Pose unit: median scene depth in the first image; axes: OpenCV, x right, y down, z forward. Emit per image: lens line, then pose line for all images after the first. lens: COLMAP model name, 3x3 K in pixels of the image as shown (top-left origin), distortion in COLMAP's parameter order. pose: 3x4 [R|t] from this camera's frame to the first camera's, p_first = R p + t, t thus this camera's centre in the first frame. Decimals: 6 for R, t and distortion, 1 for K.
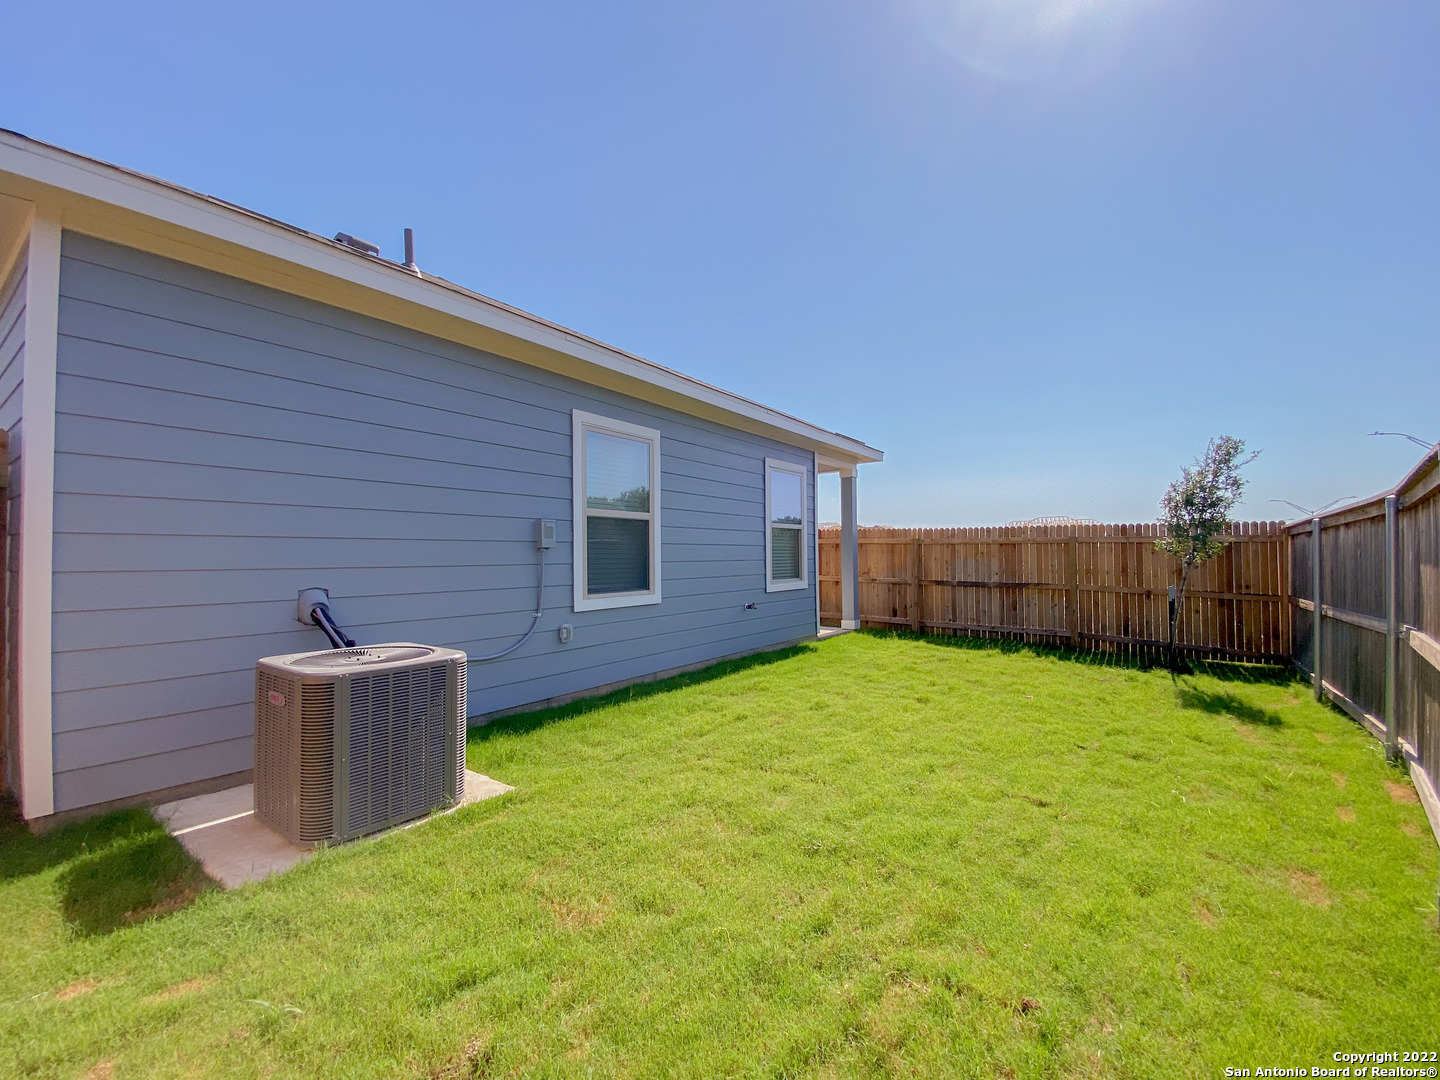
lens RADIAL K [[601.3, 0, 714.9], [0, 601.3, 550.0], [0, 0, 1]] dist [-0.001248, -0.000633]
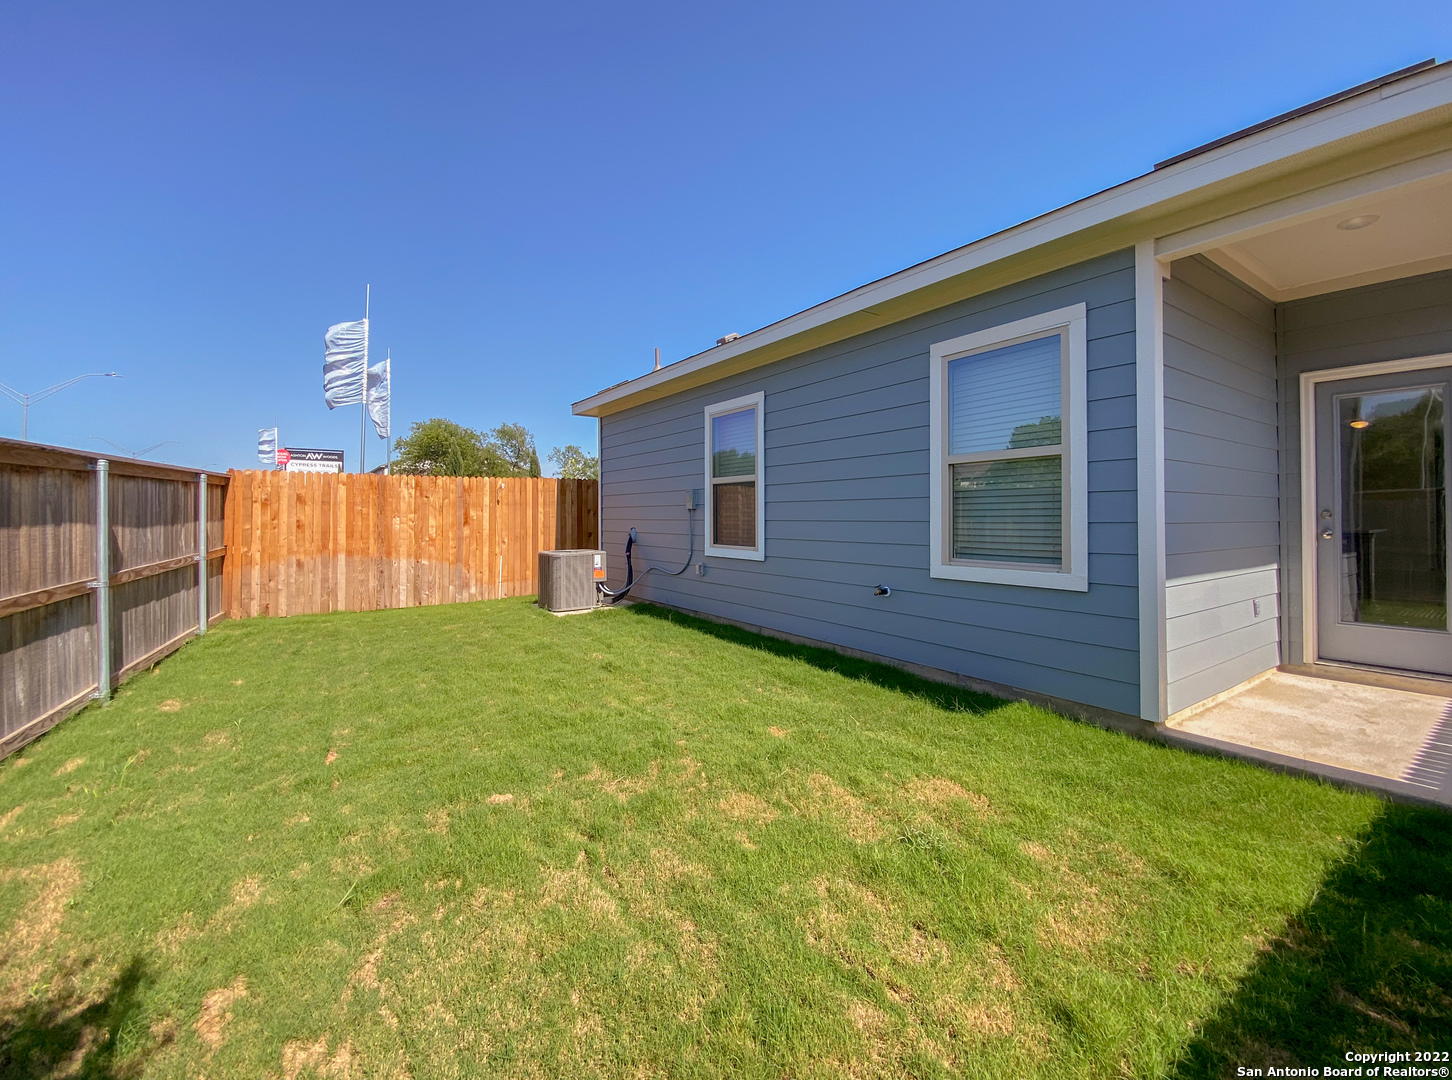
lens RADIAL K [[614.0, 0, 726.1], [0, 614.0, 508.7], [0, 0, 1]] dist [0.000169, 0.000008]
pose [[-0.338145, -0.003579, -0.941087, 0.922397], [0.012830, 0.999882, -0.008413, 0.007314], [0.941006, -0.014919, -0.338060, 1.306843]]
